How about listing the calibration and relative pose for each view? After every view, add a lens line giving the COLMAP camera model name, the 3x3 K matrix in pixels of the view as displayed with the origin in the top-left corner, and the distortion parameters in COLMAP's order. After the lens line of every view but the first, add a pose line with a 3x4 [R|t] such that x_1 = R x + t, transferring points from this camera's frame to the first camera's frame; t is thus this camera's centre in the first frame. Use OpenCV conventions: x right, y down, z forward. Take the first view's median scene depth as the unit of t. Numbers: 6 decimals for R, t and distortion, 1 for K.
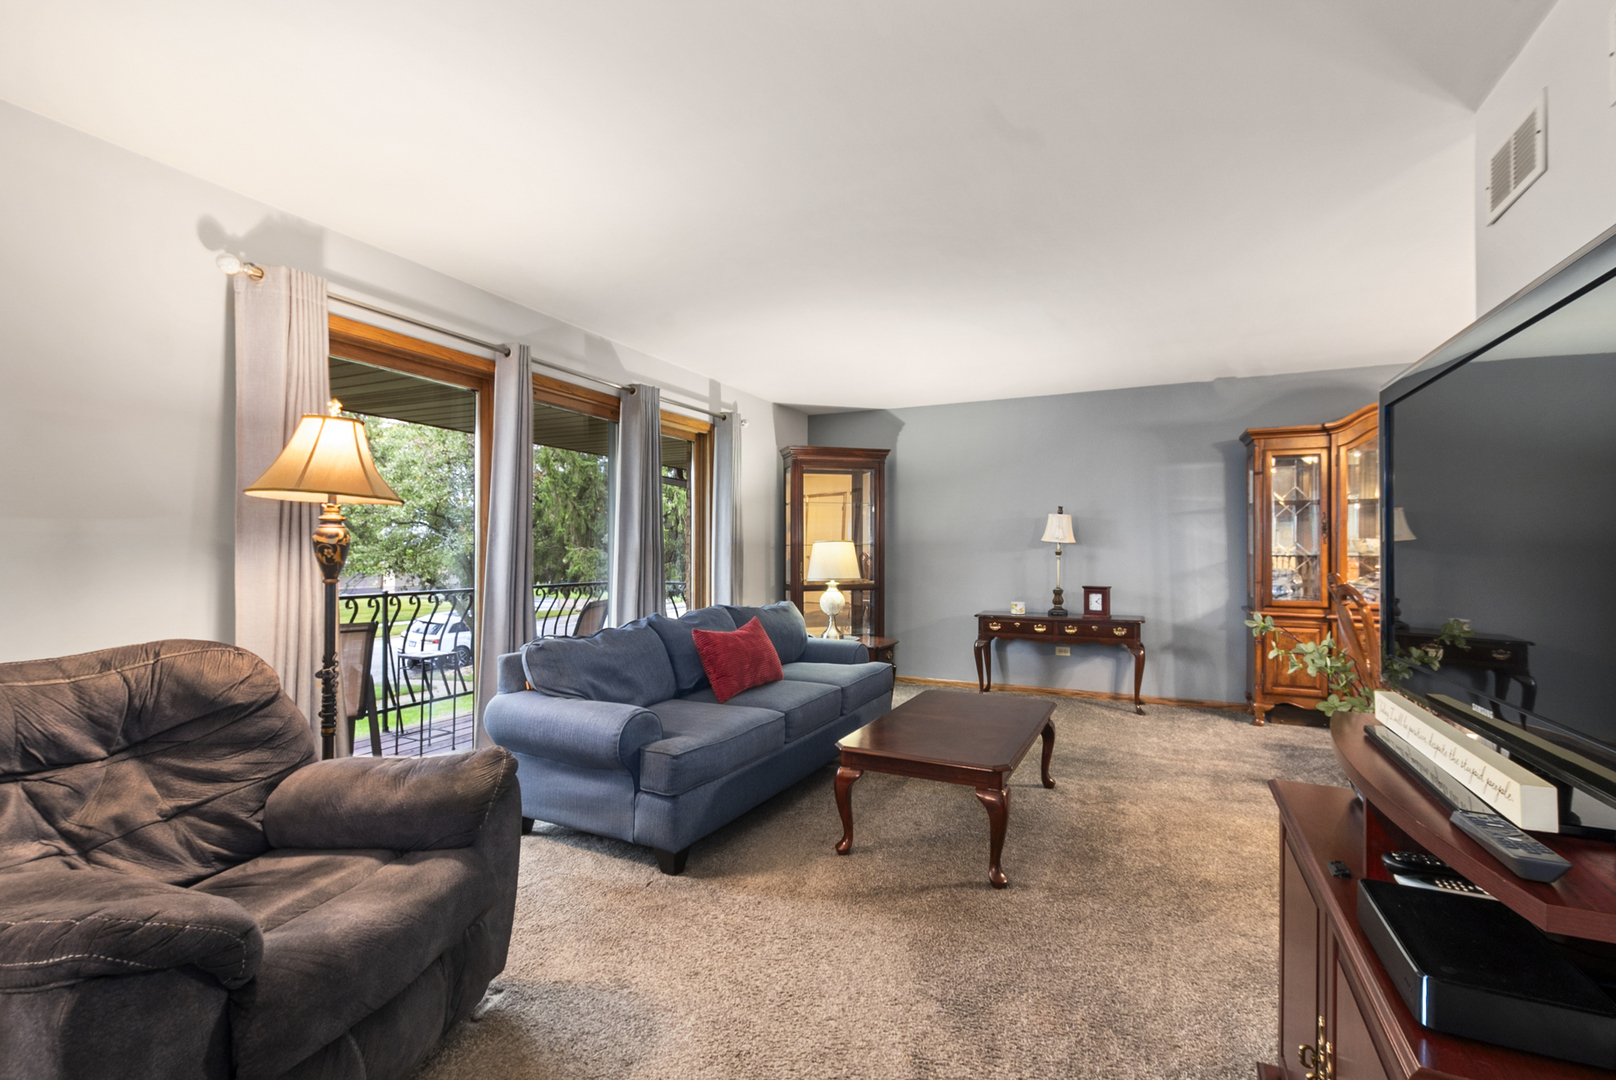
lens RADIAL K [[721.1, 0, 813.9], [0, 721.1, 538.1], [0, 0, 1]] dist [0.003542, -0.001318]
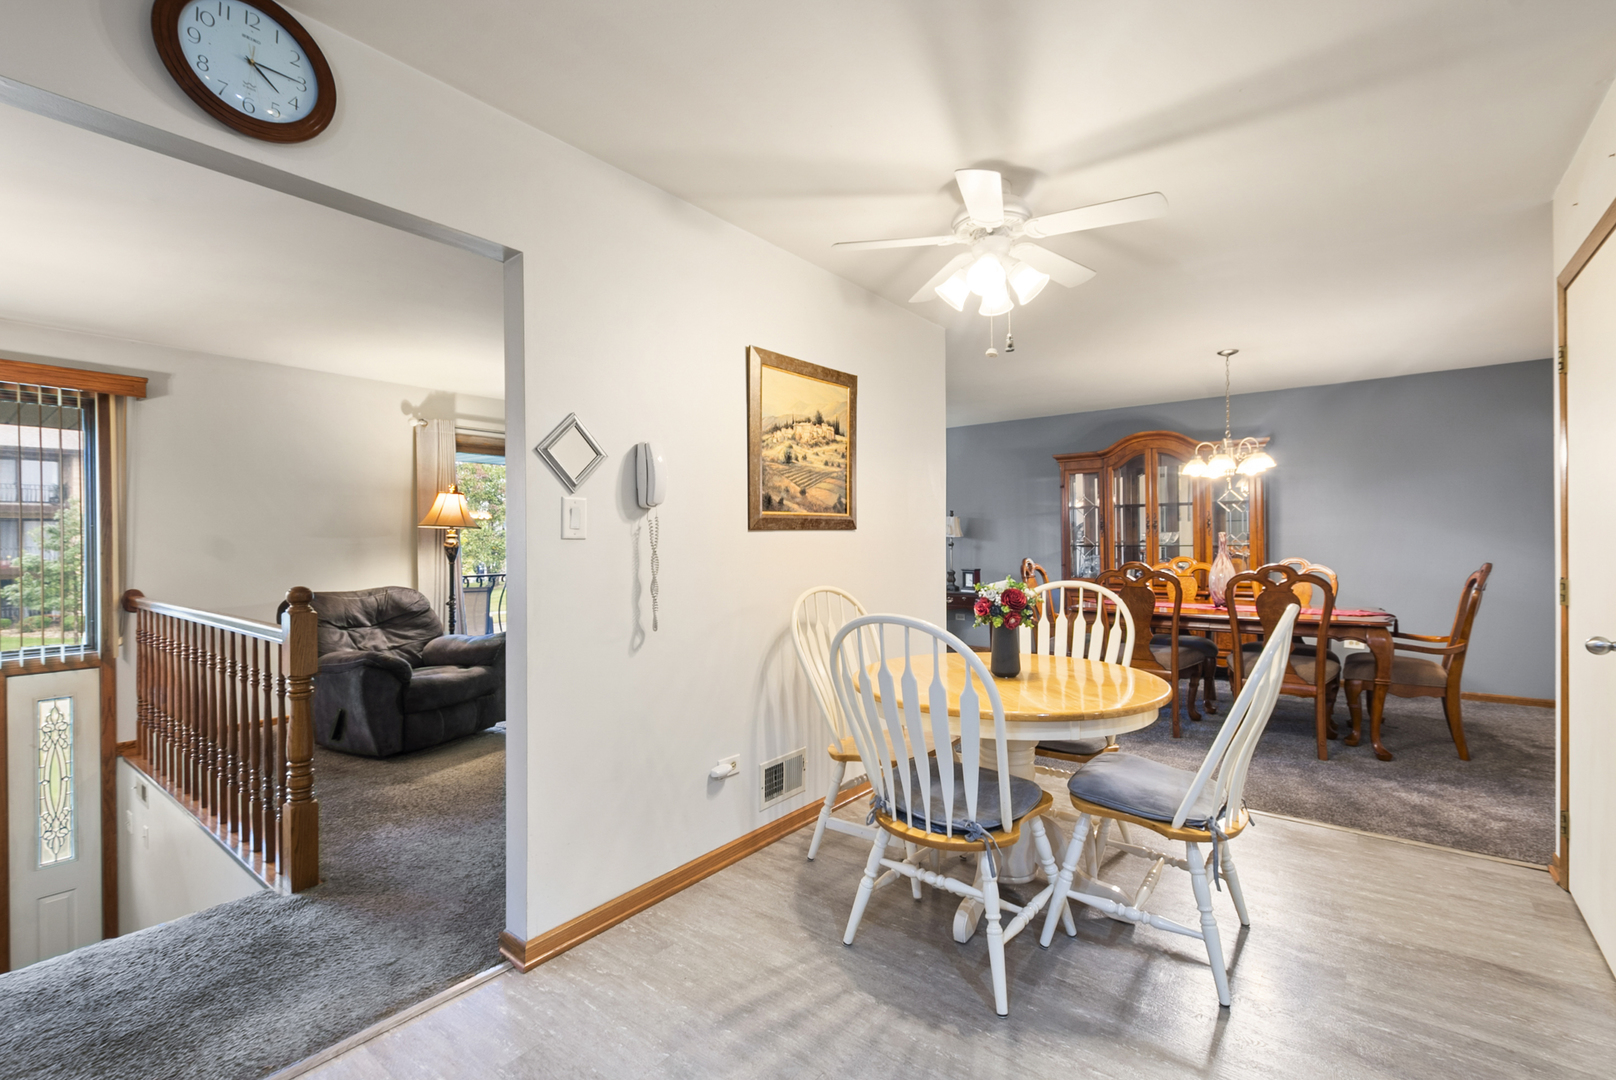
lens RADIAL K [[721.1, 0, 812.9], [0, 721.1, 535.5], [0, 0, 1]] dist [0.003542, -0.001318]
pose [[0.974813, -0.014777, -0.222532, 1.139174], [0.016421, 0.999850, 0.005539, -0.027048], [0.222417, -0.009054, 0.974910, -1.160860]]
